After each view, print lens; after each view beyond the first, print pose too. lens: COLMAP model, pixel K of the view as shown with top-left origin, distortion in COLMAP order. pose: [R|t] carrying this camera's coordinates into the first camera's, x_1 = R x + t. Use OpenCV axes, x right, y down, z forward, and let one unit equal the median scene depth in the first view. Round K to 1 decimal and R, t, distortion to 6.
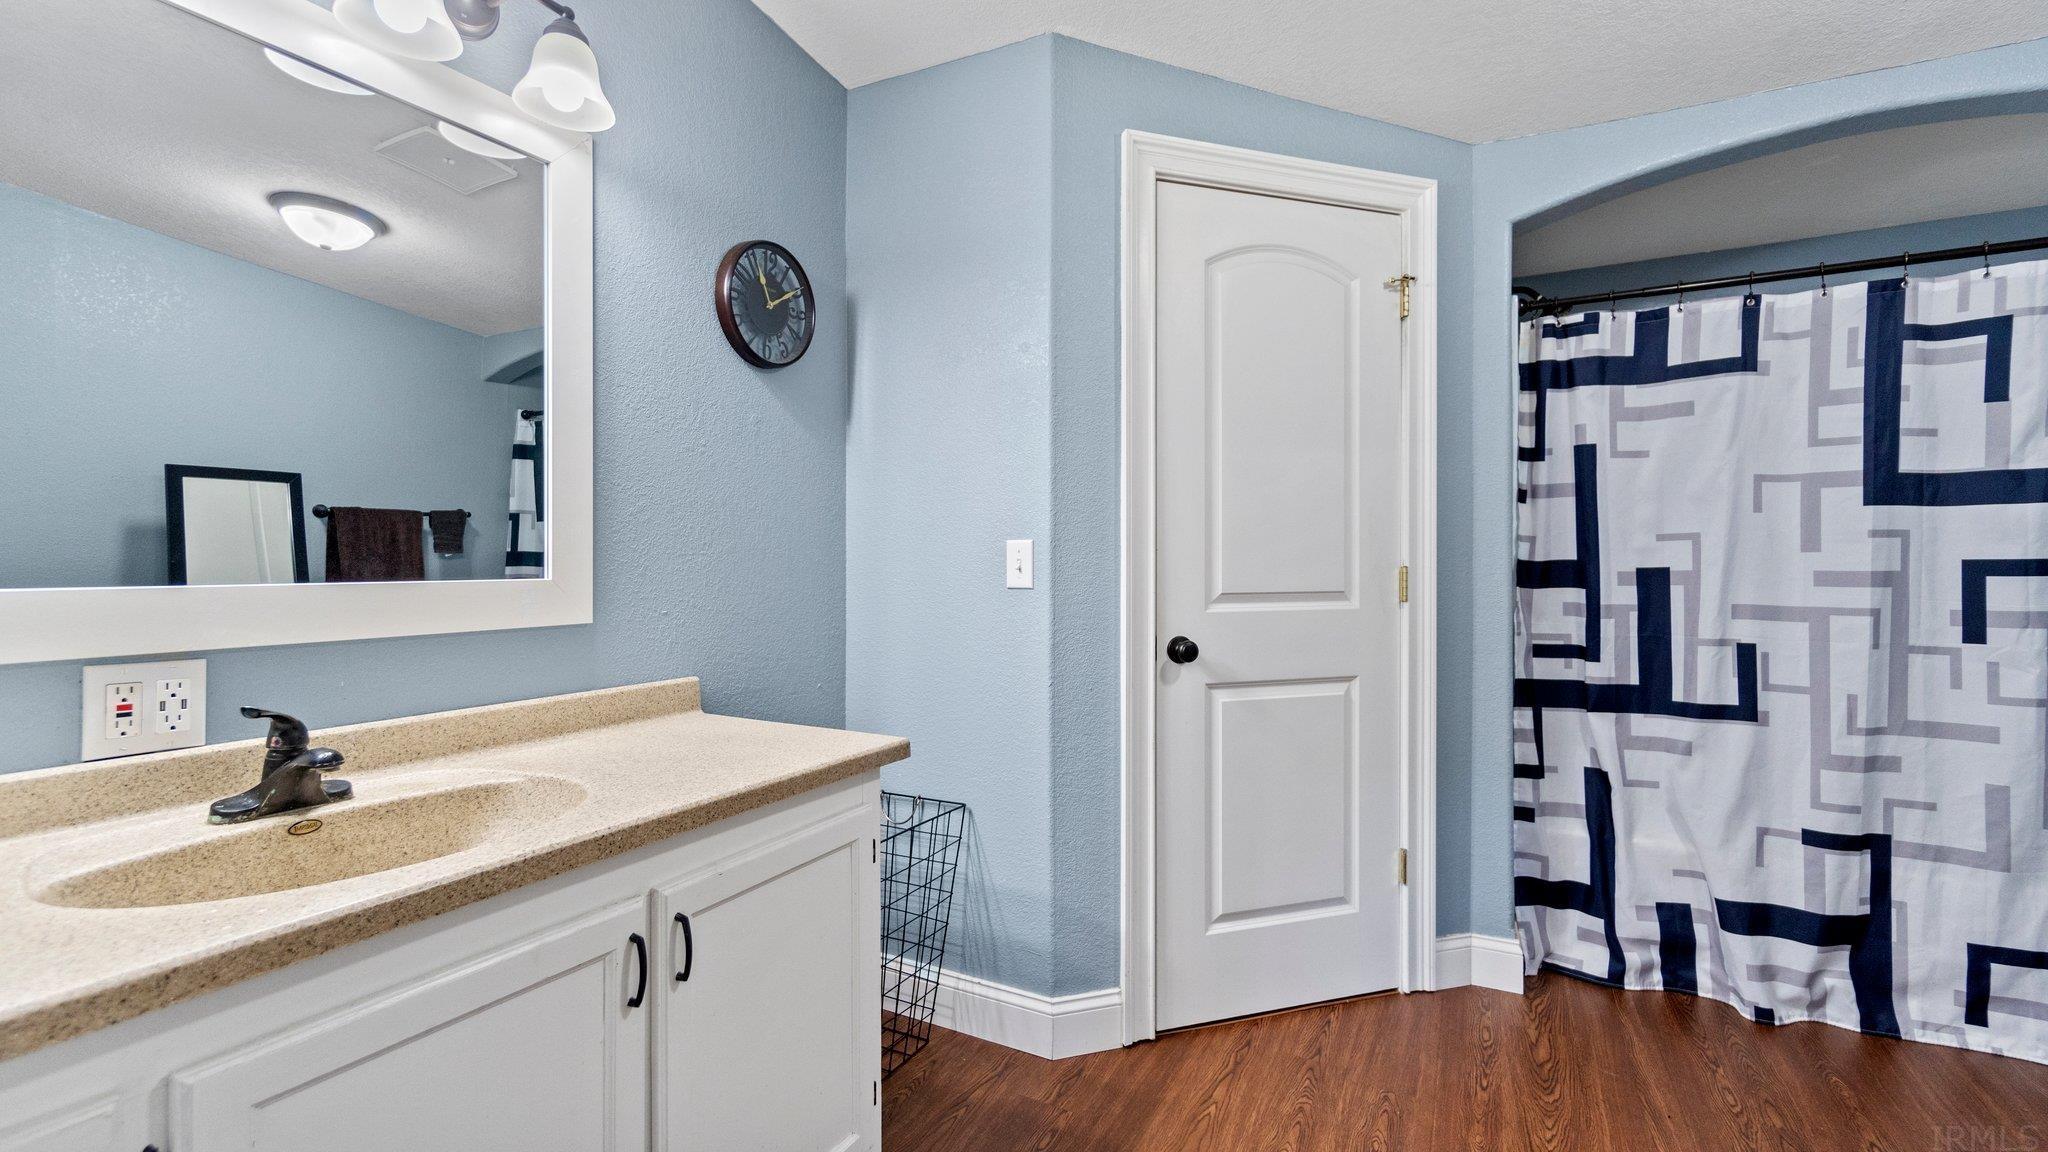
lens RADIAL K [[888.3, 0, 1013.7], [0, 888.3, 564.5], [0, 0, 1]] dist [-0.002918, -0.000813]
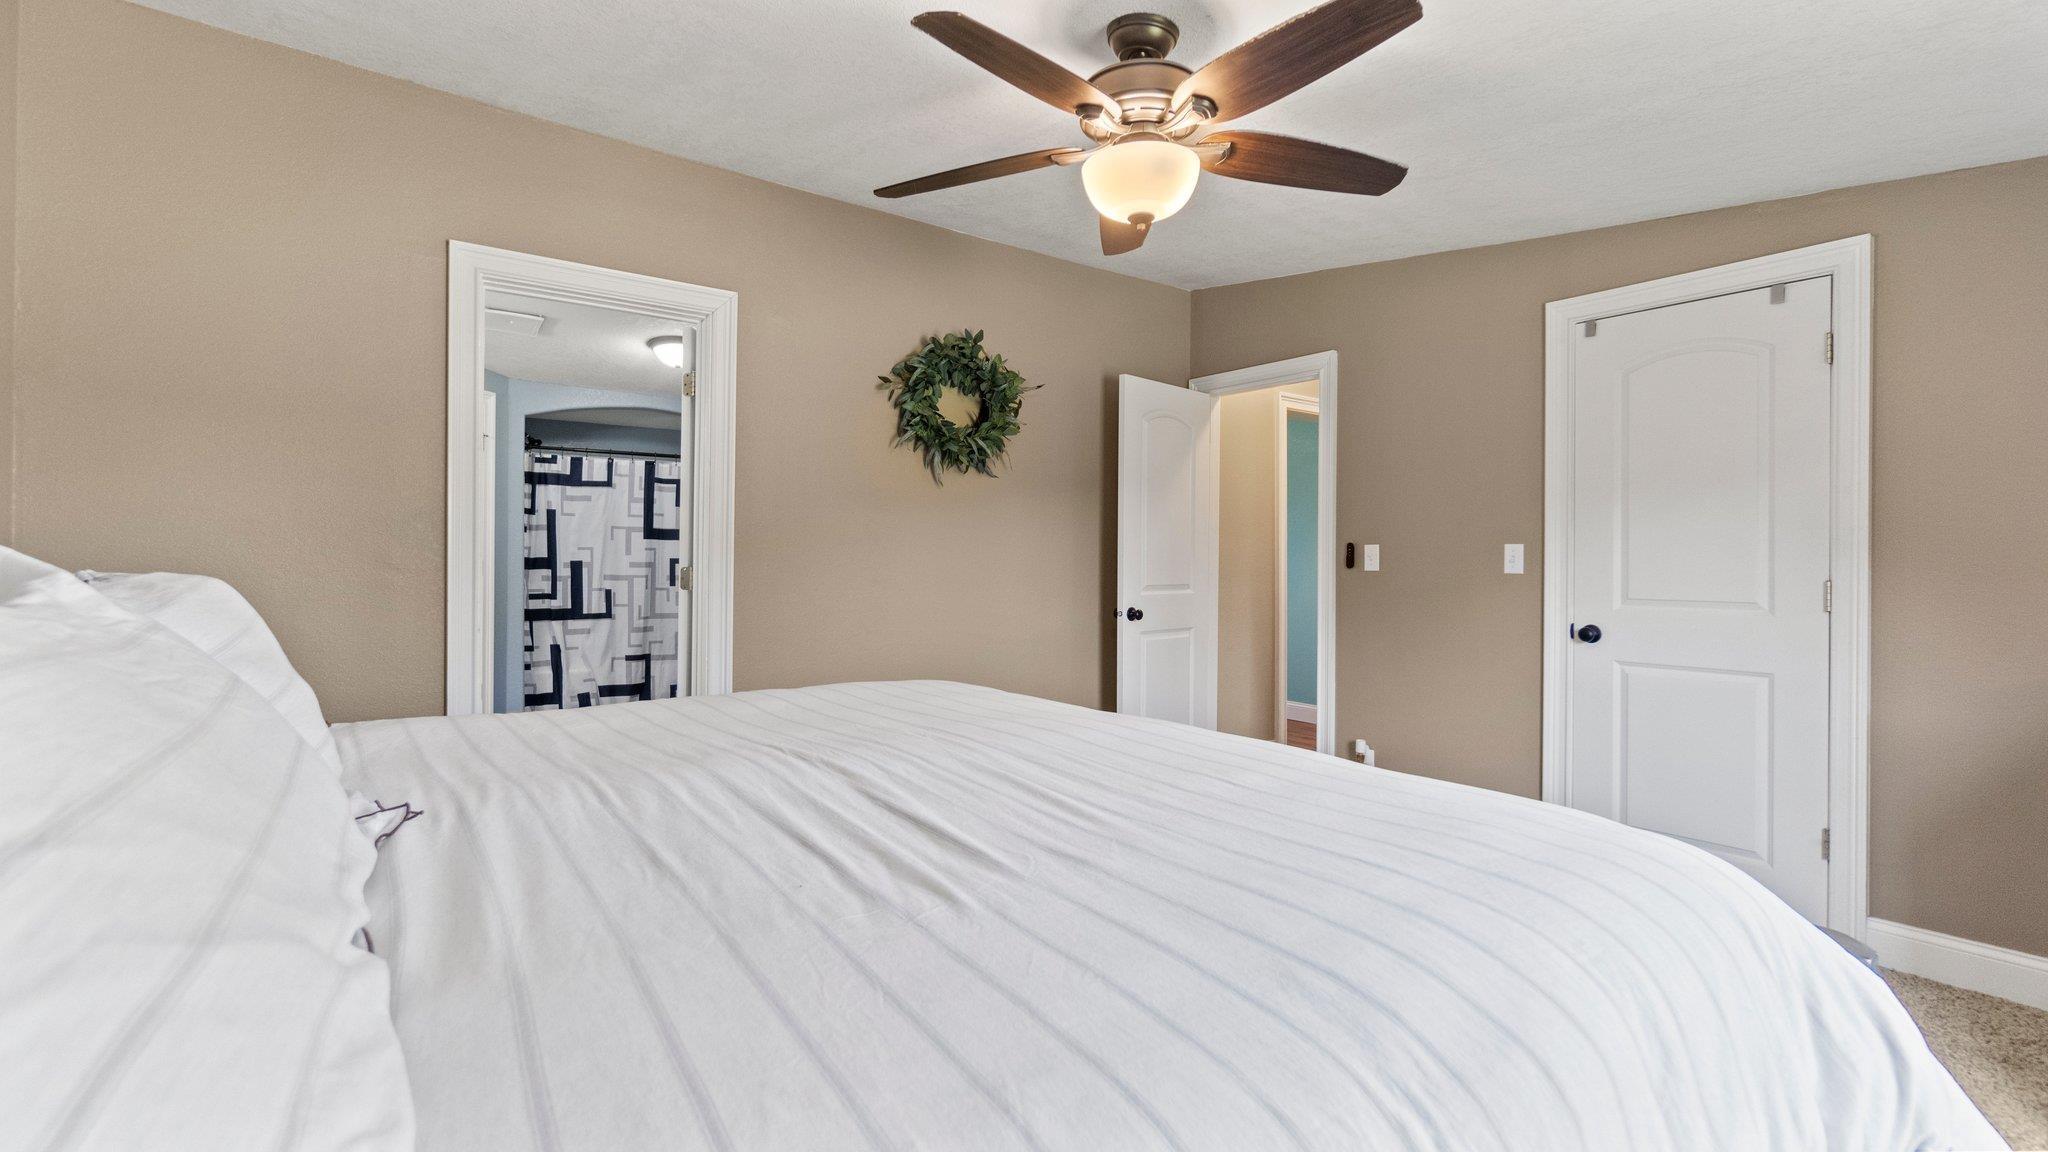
lens RADIAL K [[888.3, 0, 1013.7], [0, 888.3, 564.5], [0, 0, 1]] dist [-0.002918, -0.000813]
pose [[0.431429, -0.000617, 0.902147, -1.006029], [-0.004961, 0.999983, 0.003056, 0.000550], [-0.902133, -0.005794, 0.431419, -1.192466]]
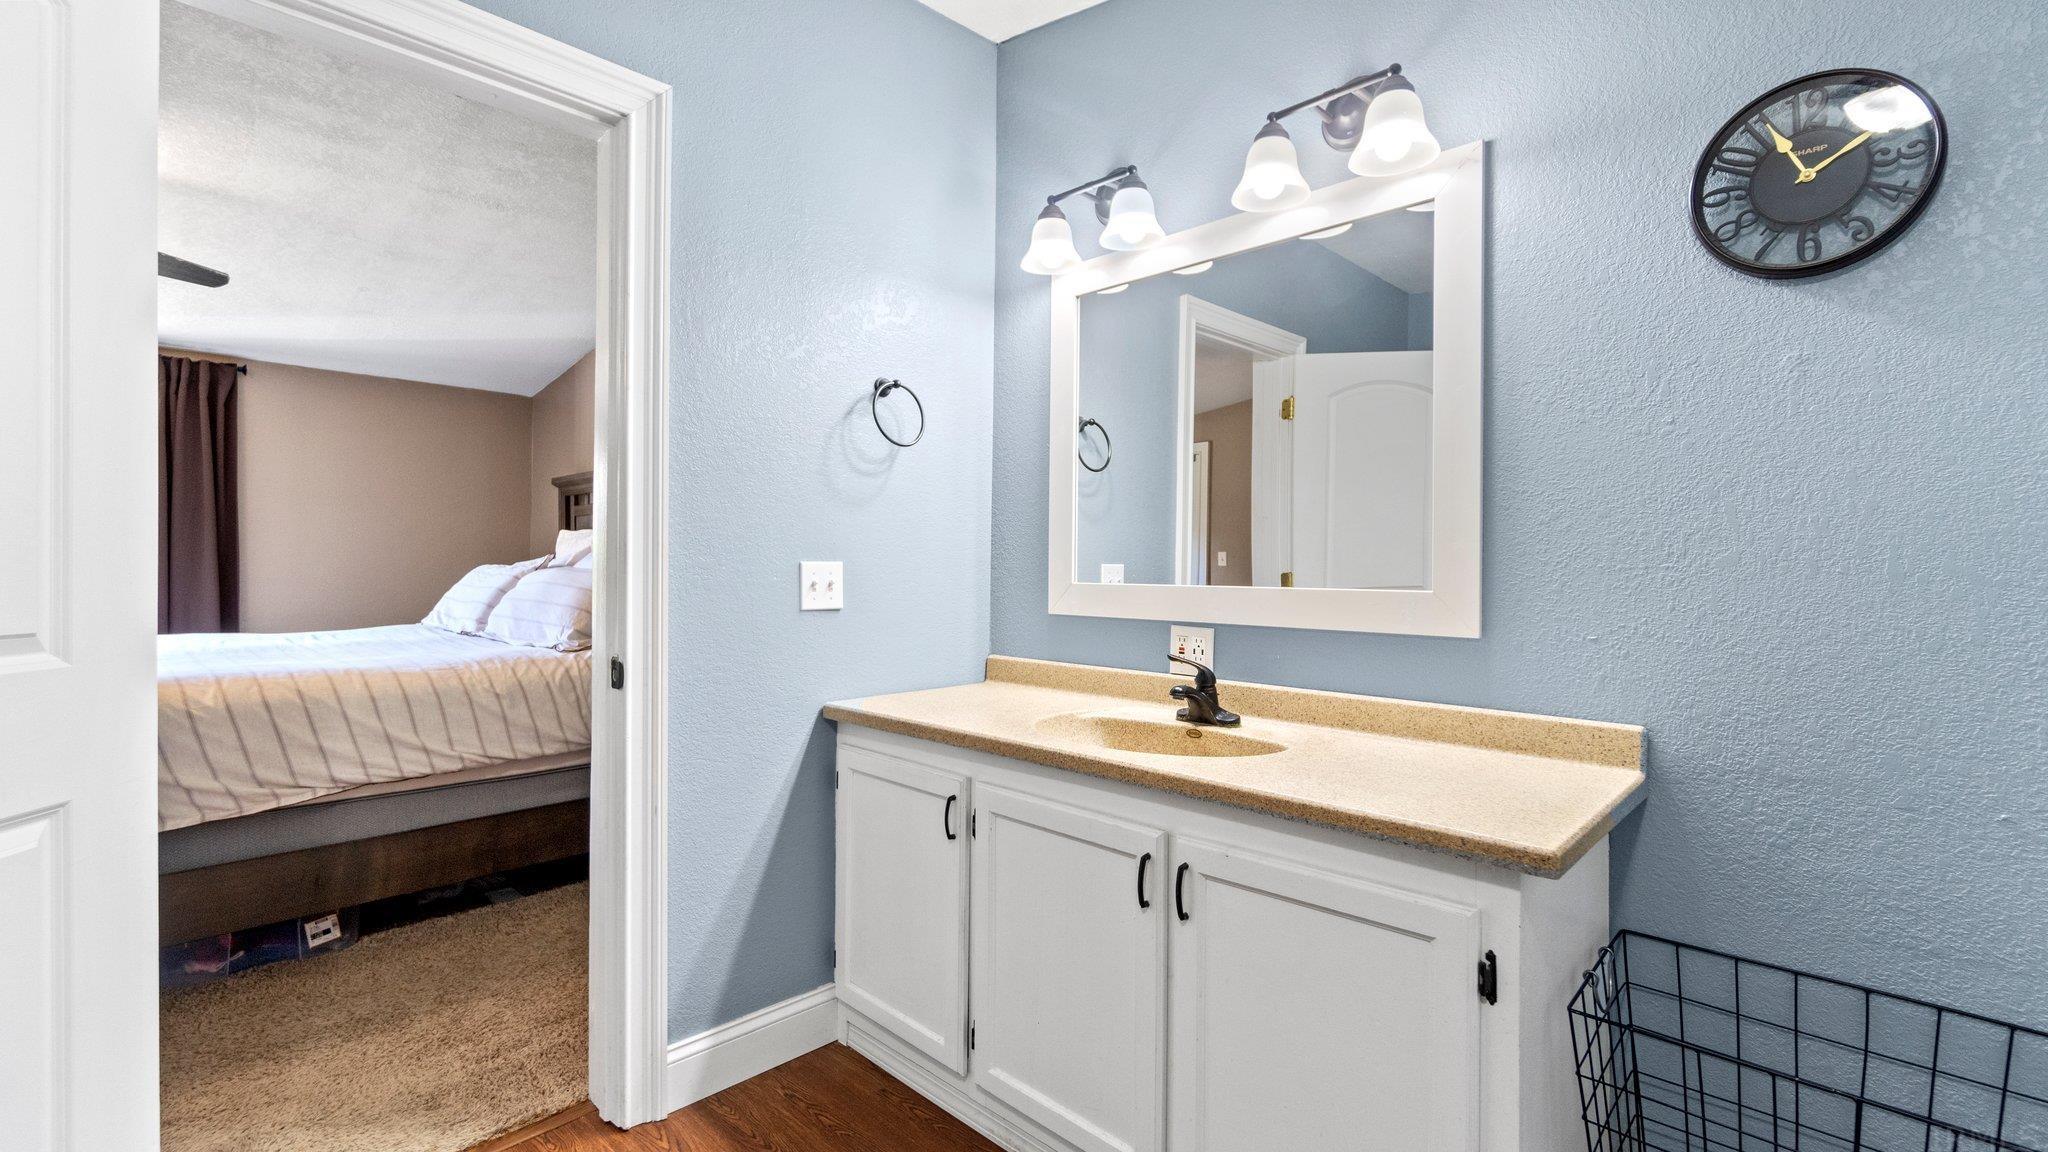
lens RADIAL K [[888.3, 0, 1013.7], [0, 888.3, 564.5], [0, 0, 1]] dist [-0.002918, -0.000813]
pose [[-0.284026, -0.001428, -0.958815, 1.277763], [-0.009001, 0.999959, 0.001177, -0.025001], [0.958774, 0.008964, -0.284028, 1.659476]]
